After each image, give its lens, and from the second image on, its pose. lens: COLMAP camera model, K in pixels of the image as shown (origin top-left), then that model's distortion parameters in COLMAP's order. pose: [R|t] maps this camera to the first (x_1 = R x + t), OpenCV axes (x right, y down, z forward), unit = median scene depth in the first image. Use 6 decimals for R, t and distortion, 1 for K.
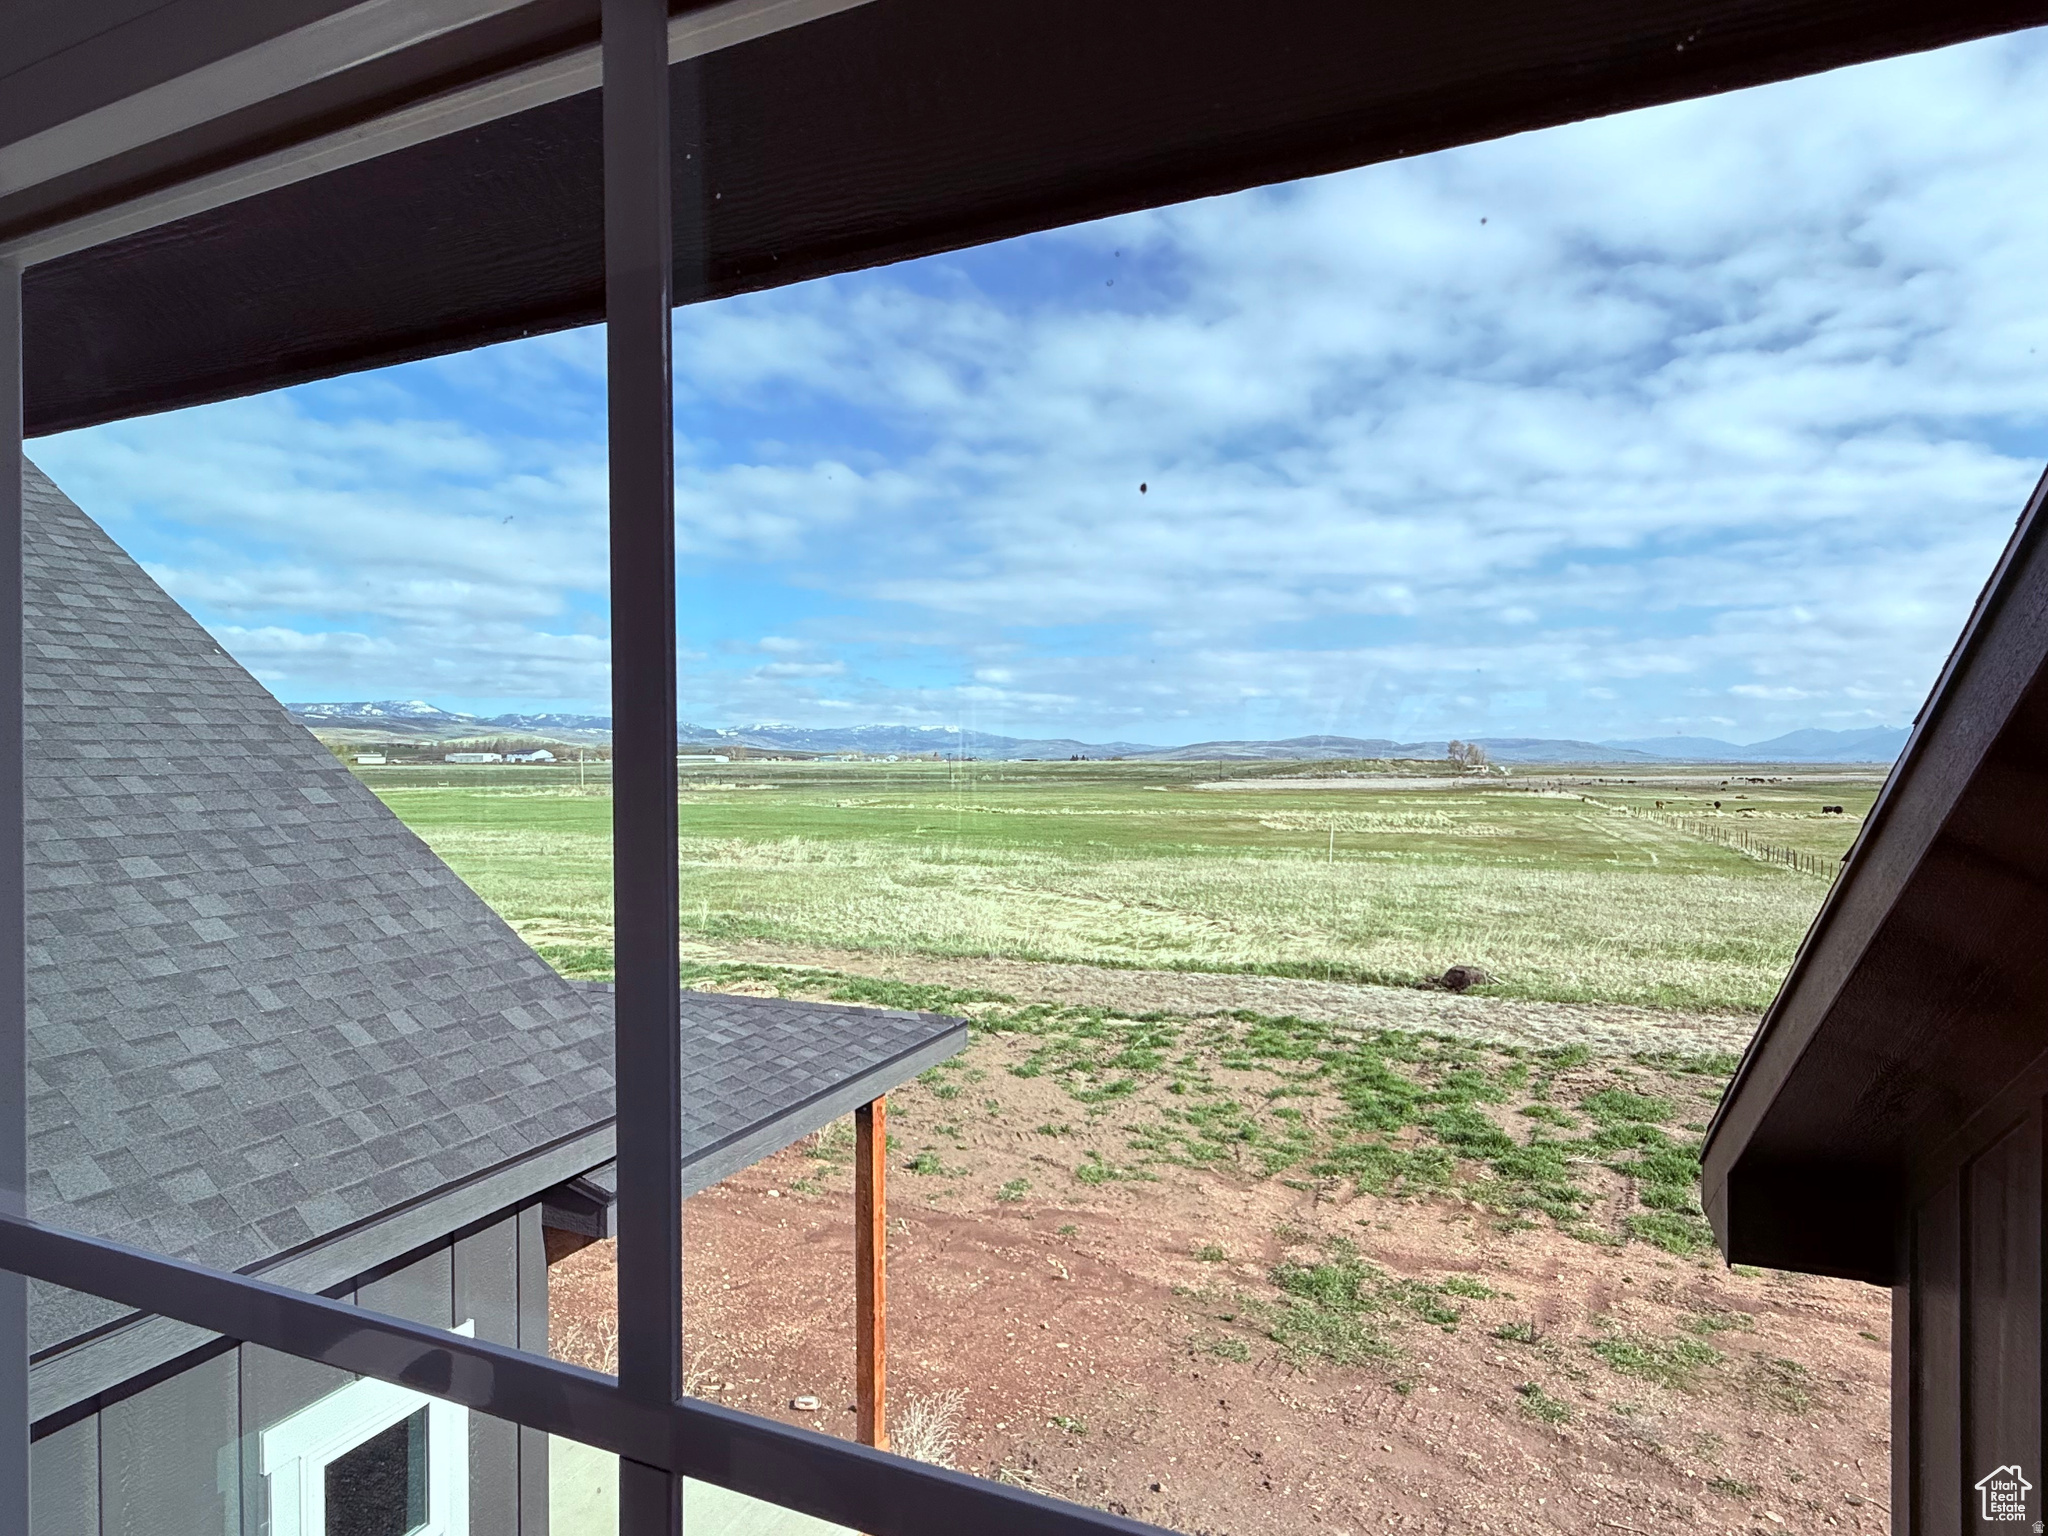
lens RADIAL K [[1106.6, 0, 1021.7], [0, 1106.6, 769.7], [0, 0, 1]] dist [0.001317, -0.001361]
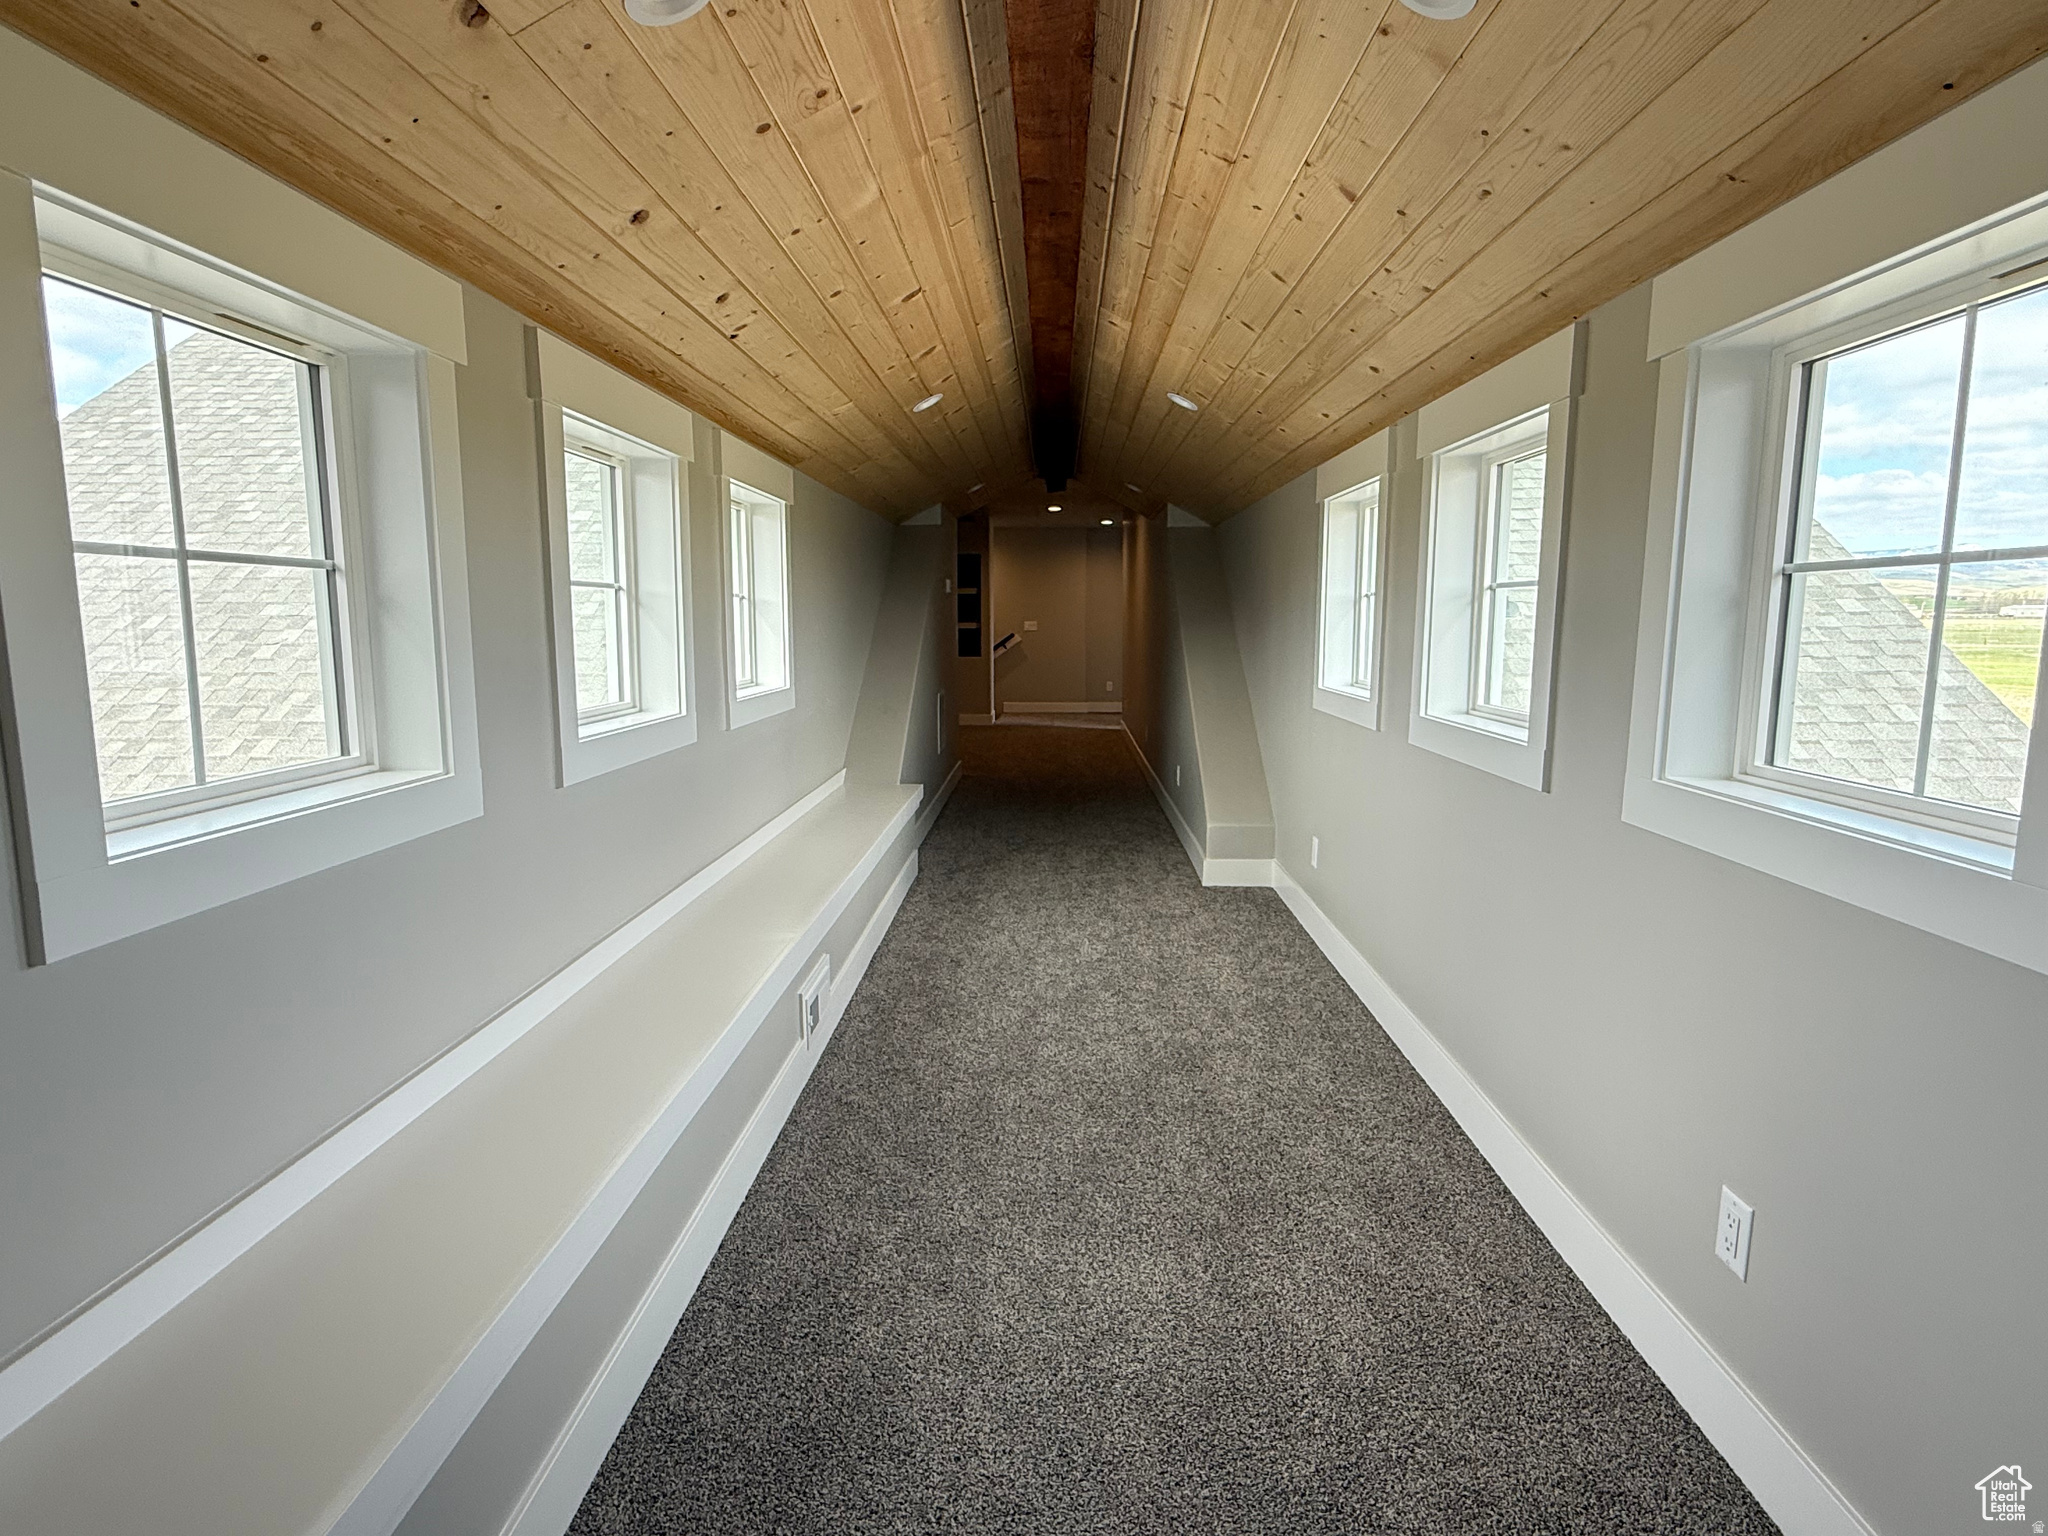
lens RADIAL K [[1106.6, 0, 1021.7], [0, 1106.6, 769.7], [0, 0, 1]] dist [0.001317, -0.001361]
pose [[0.362982, 0.132125, -0.922381, 0.174001], [-0.010215, 0.990401, 0.137848, 0.047982], [0.931740, -0.040614, 0.360847, -0.289058]]
